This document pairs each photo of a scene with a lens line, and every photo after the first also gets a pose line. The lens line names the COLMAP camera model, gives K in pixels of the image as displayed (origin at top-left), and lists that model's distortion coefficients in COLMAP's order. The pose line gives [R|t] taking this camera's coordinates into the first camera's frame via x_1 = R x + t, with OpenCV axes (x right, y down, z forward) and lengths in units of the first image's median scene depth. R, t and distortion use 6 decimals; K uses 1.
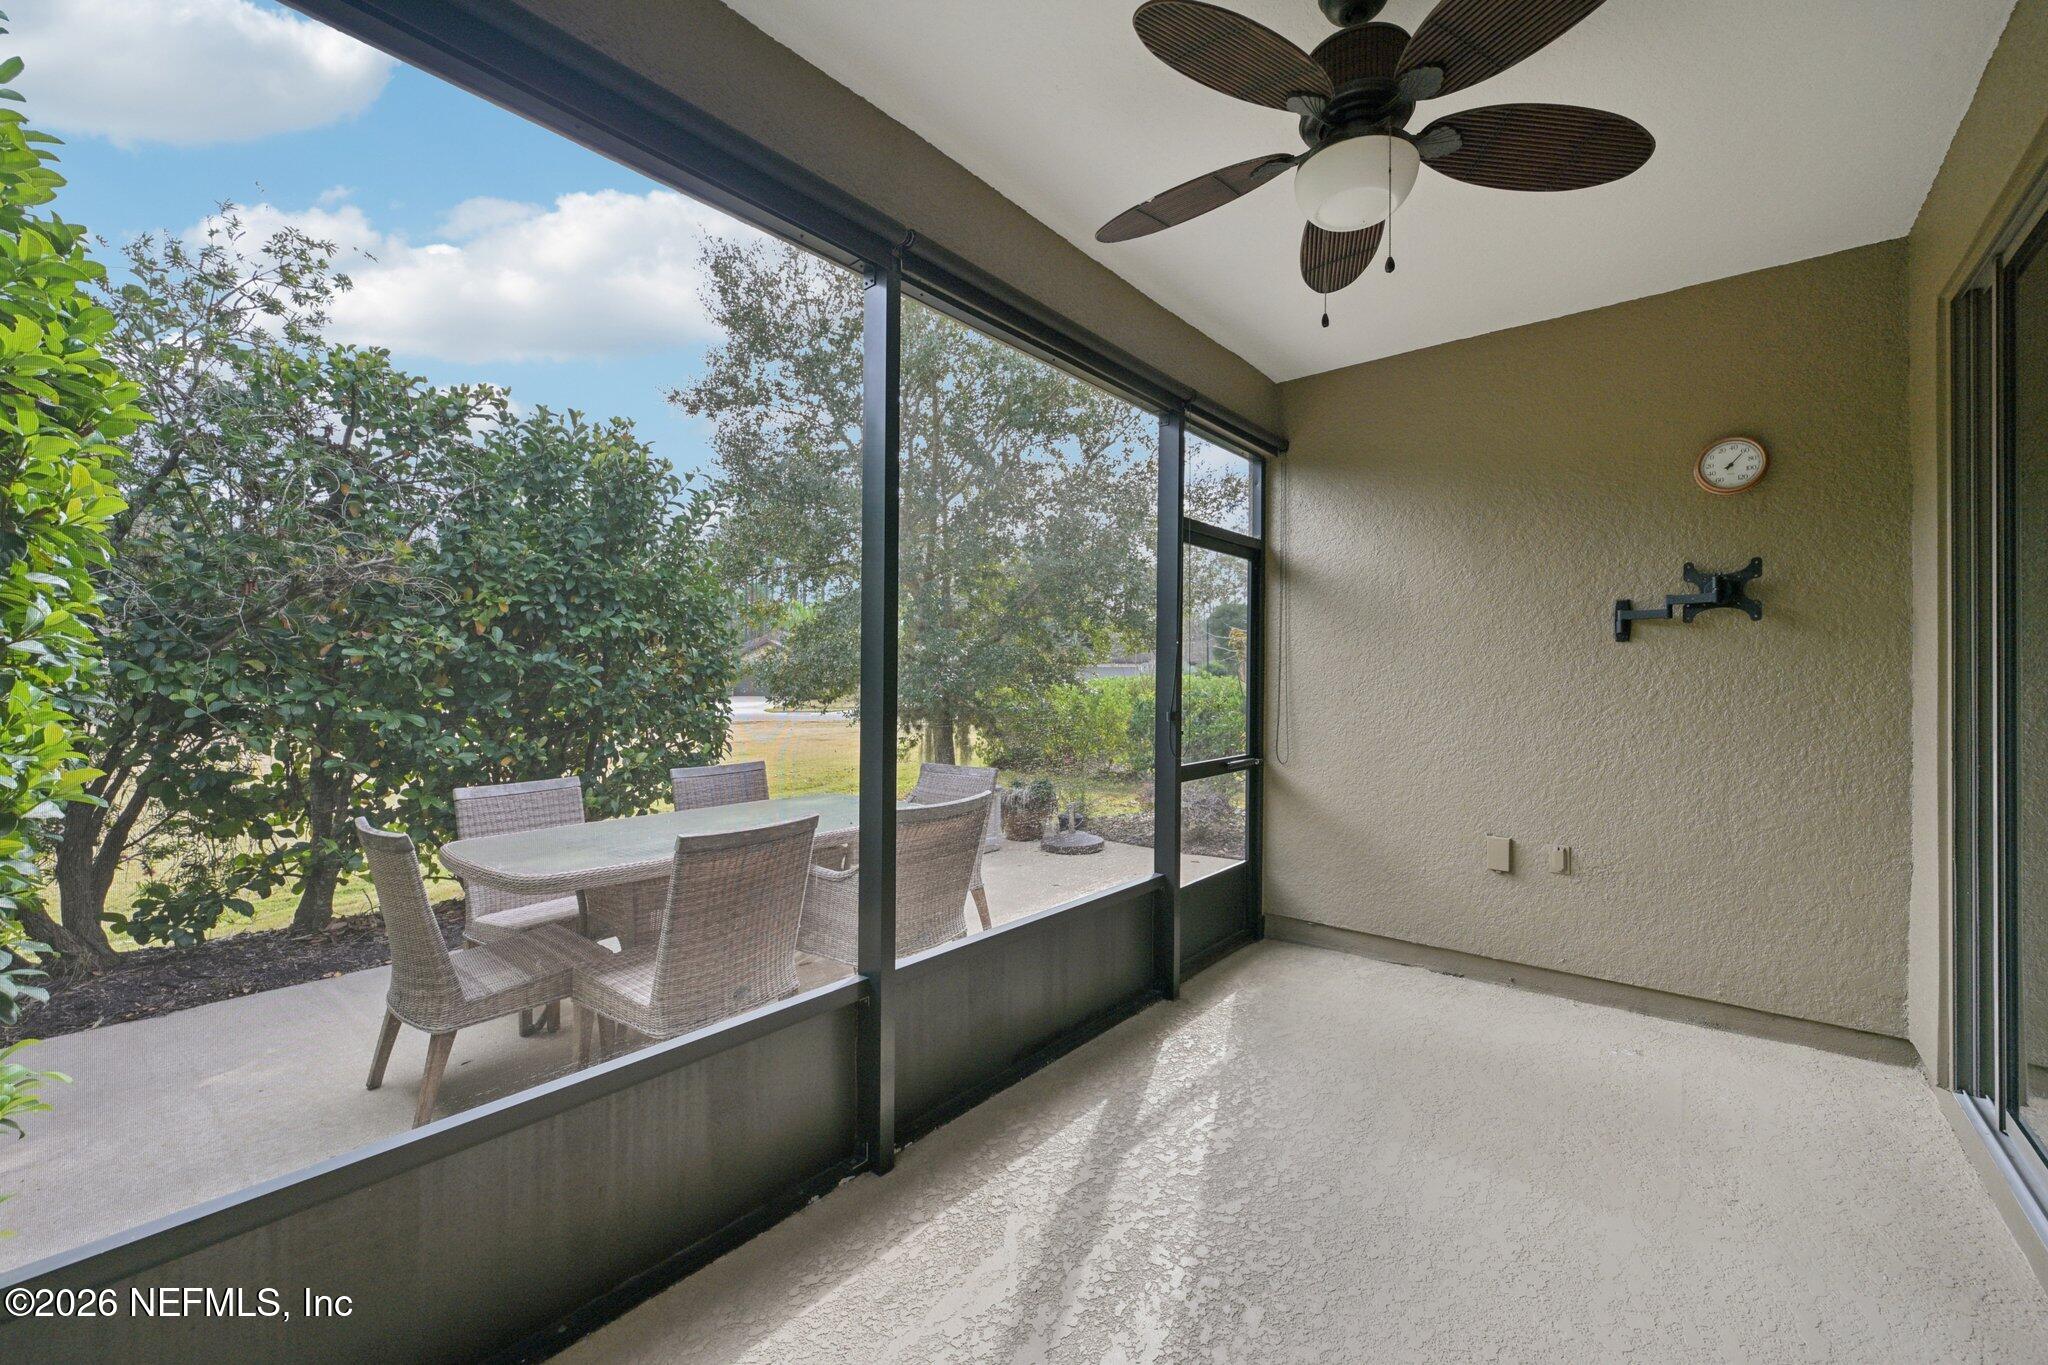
lens RADIAL K [[832.9, 0, 1024.6], [0, 832.9, 670.2], [0, 0, 1]] dist [0.002383, 0.000001]
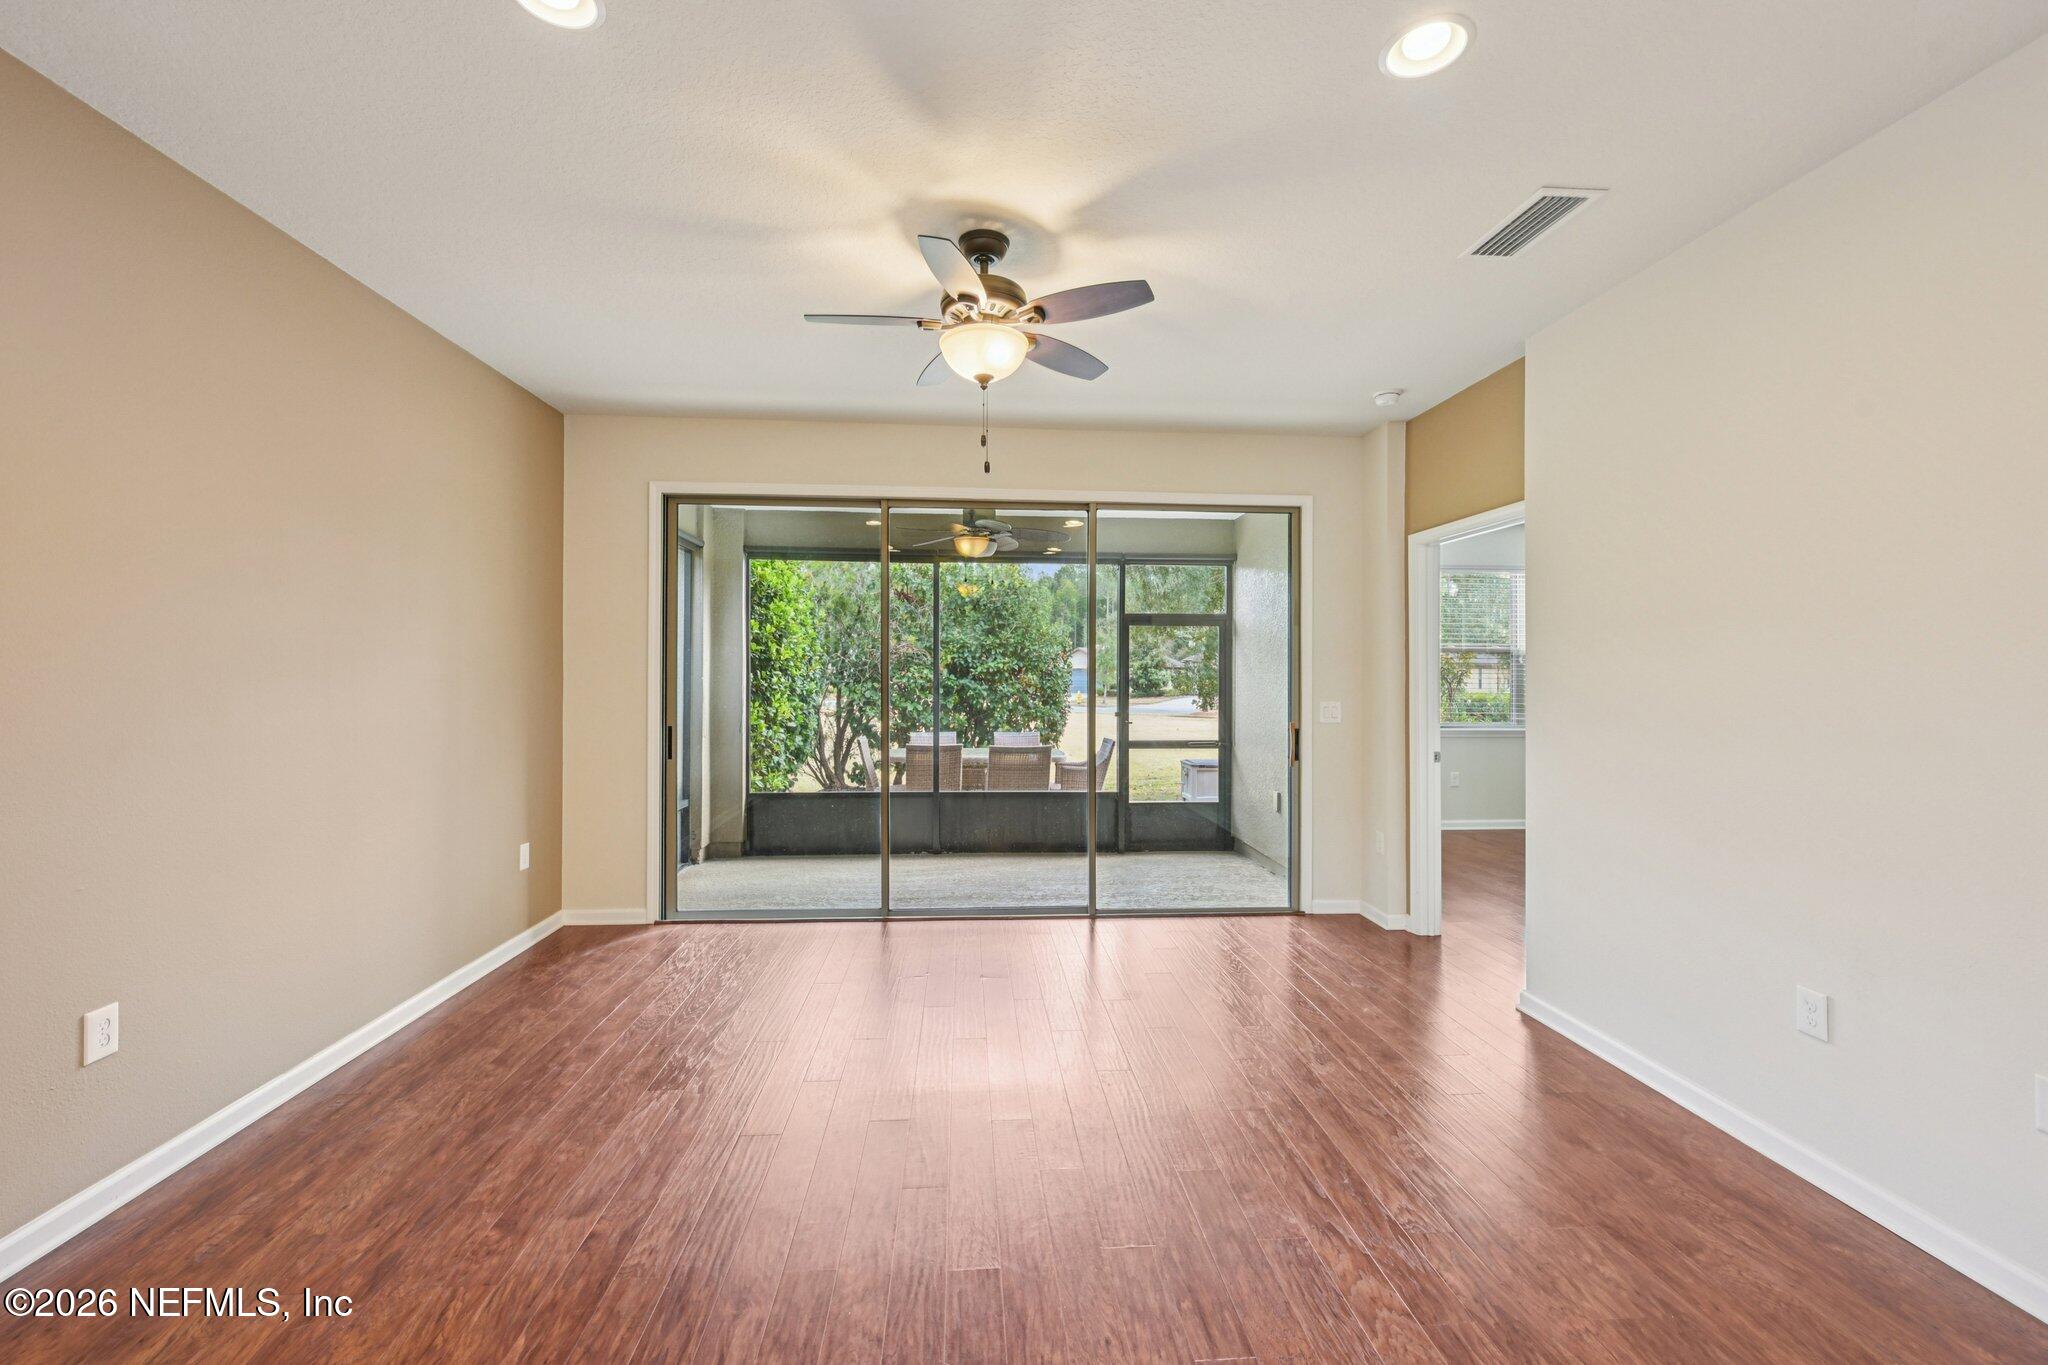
lens RADIAL K [[832.9, 0, 1024.6], [0, 832.9, 670.2], [0, 0, 1]] dist [0.002383, 0.000001]
pose [[0.702125, -0.005777, -0.712030, 1.295104], [0.007832, 0.999969, -0.000389, -0.047905], [0.712010, -0.005304, 0.702149, -0.532881]]
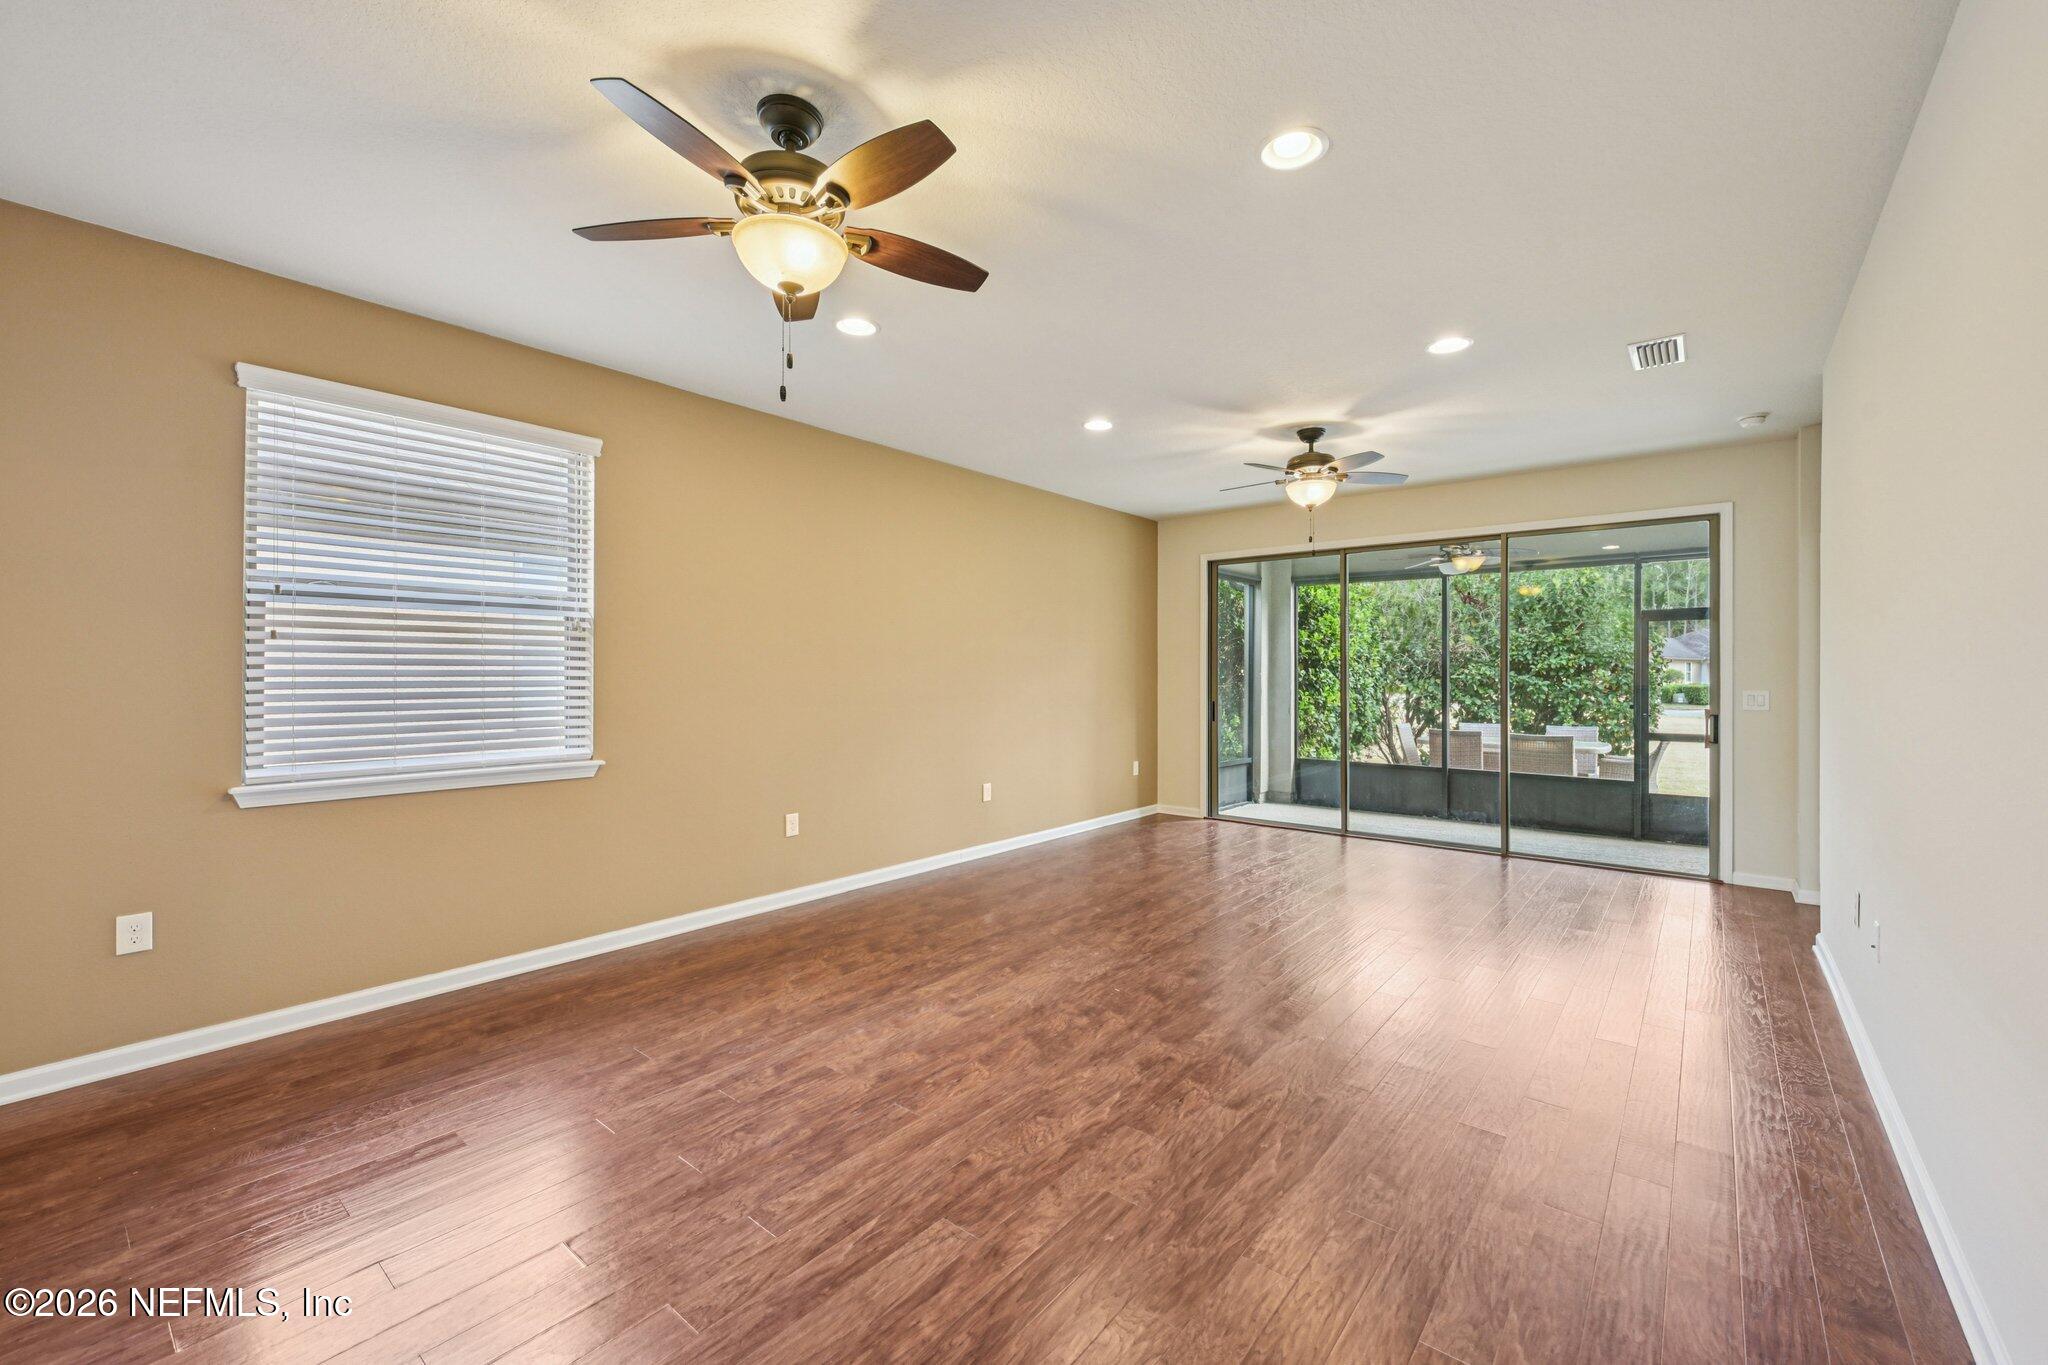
lens RADIAL K [[832.9, 0, 1024.6], [0, 832.9, 670.2], [0, 0, 1]] dist [0.002383, 0.000001]
pose [[0.014066, -0.010091, -0.999850, 2.020537], [0.011635, 0.999883, -0.009927, -0.032077], [0.999833, -0.011493, 0.014181, -0.529143]]
